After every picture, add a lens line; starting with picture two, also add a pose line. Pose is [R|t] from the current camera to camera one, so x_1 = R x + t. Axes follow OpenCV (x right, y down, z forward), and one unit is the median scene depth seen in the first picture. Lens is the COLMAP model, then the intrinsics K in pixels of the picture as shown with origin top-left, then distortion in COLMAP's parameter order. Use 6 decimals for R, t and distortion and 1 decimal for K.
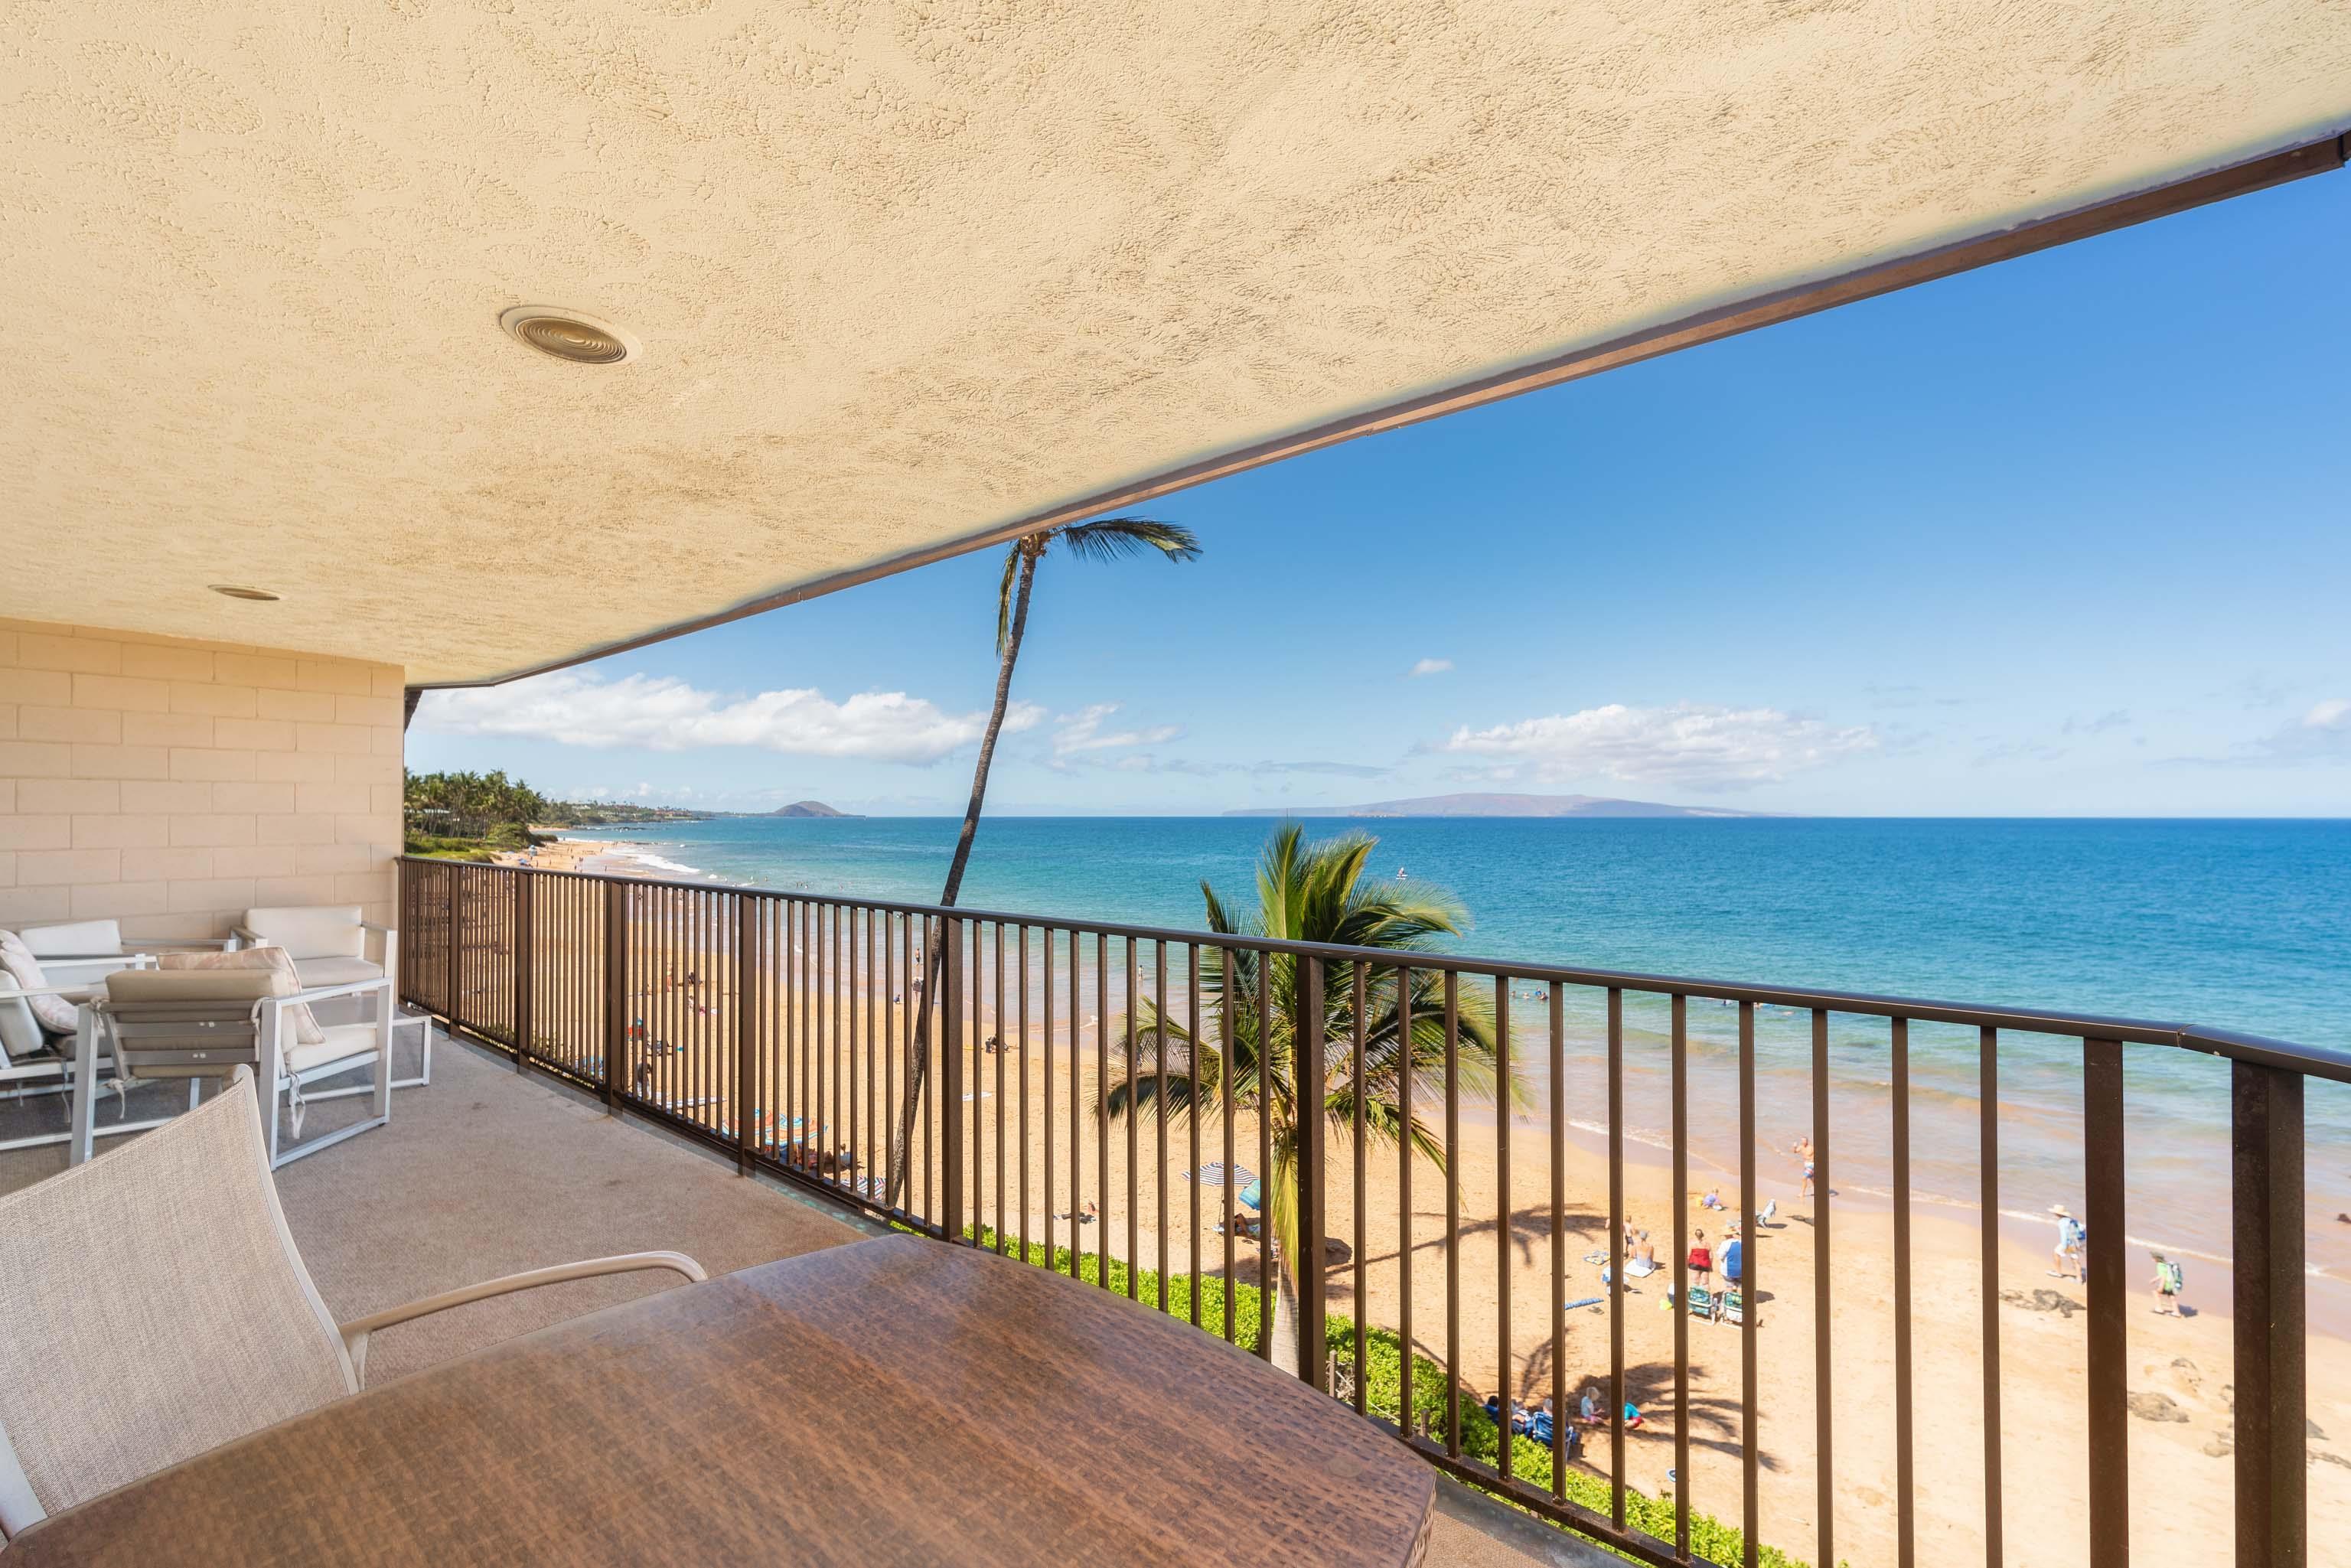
lens RADIAL K [[1001.9, 0, 1207.2], [0, 1001.9, 855.0], [0, 0, 1]] dist [0.000508, 0.000032]
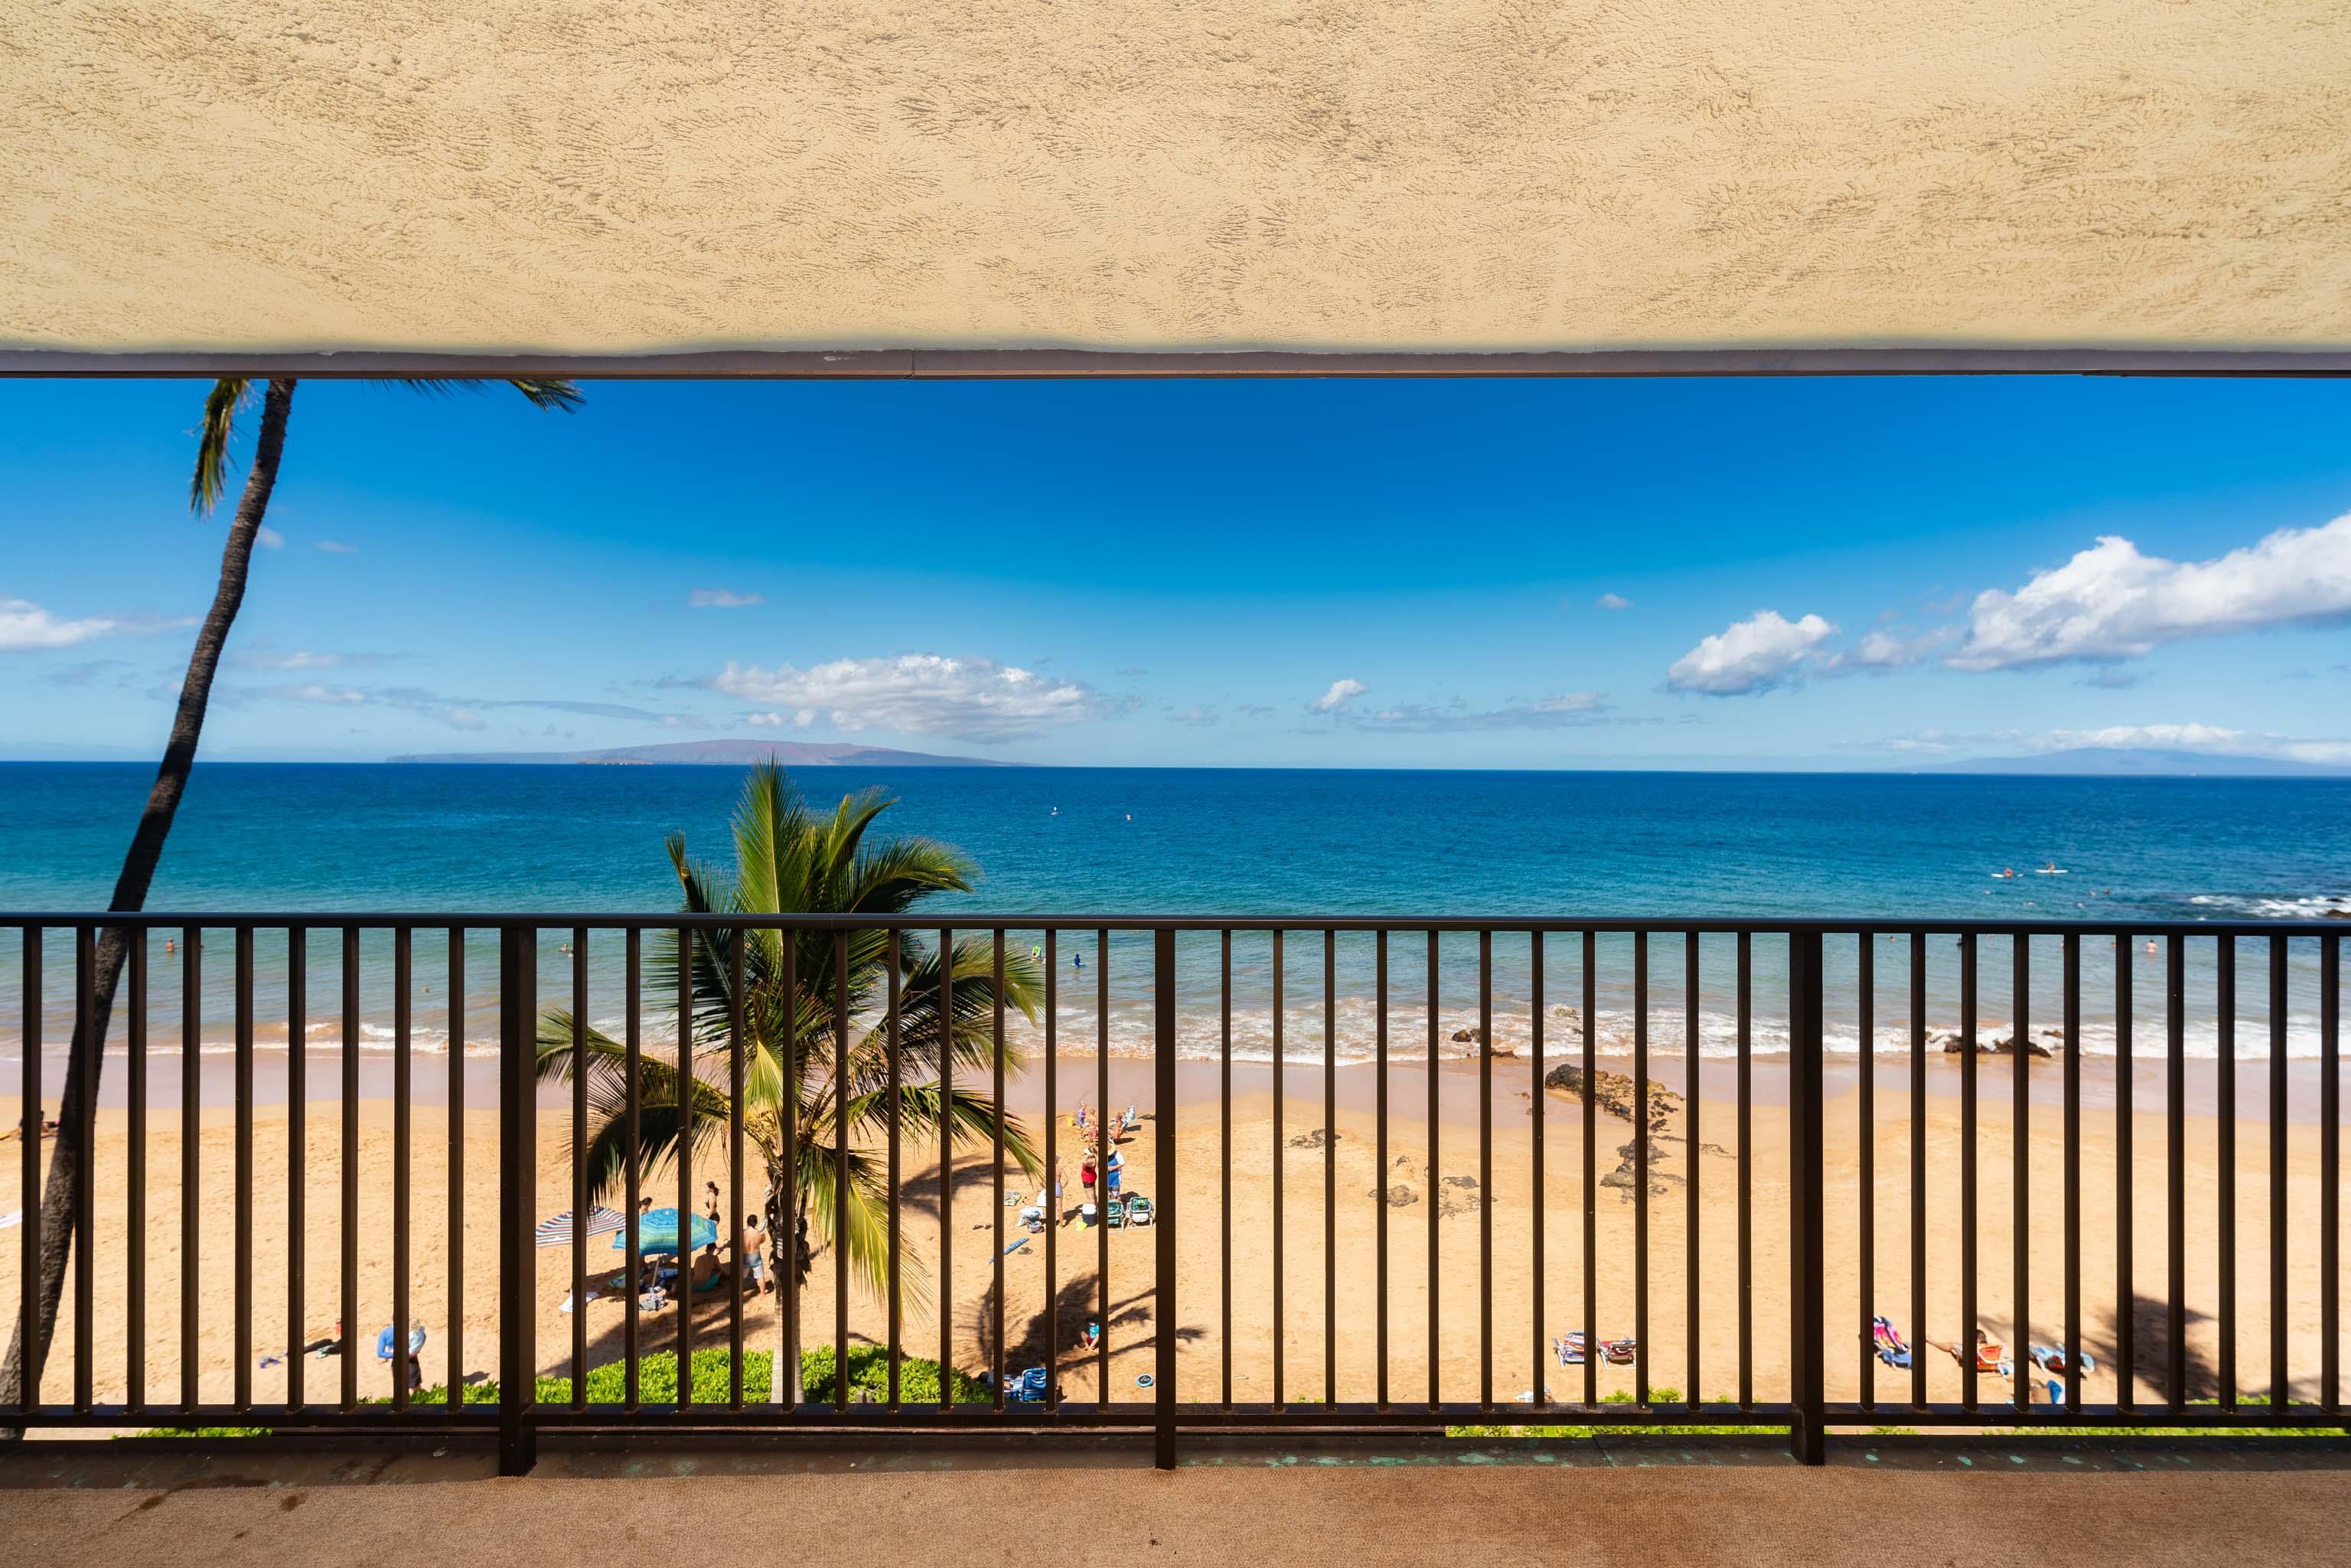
lens RADIAL K [[996.2, 0, 1170.3], [0, 996.2, 775.4], [0, 0, 1]] dist [0.008068, -0.000156]
pose [[0.759327, -0.002842, 0.650703, -0.167090], [0.020103, 0.999616, -0.019092, -0.005153], [-0.650399, 0.027578, 0.759092, 0.126657]]
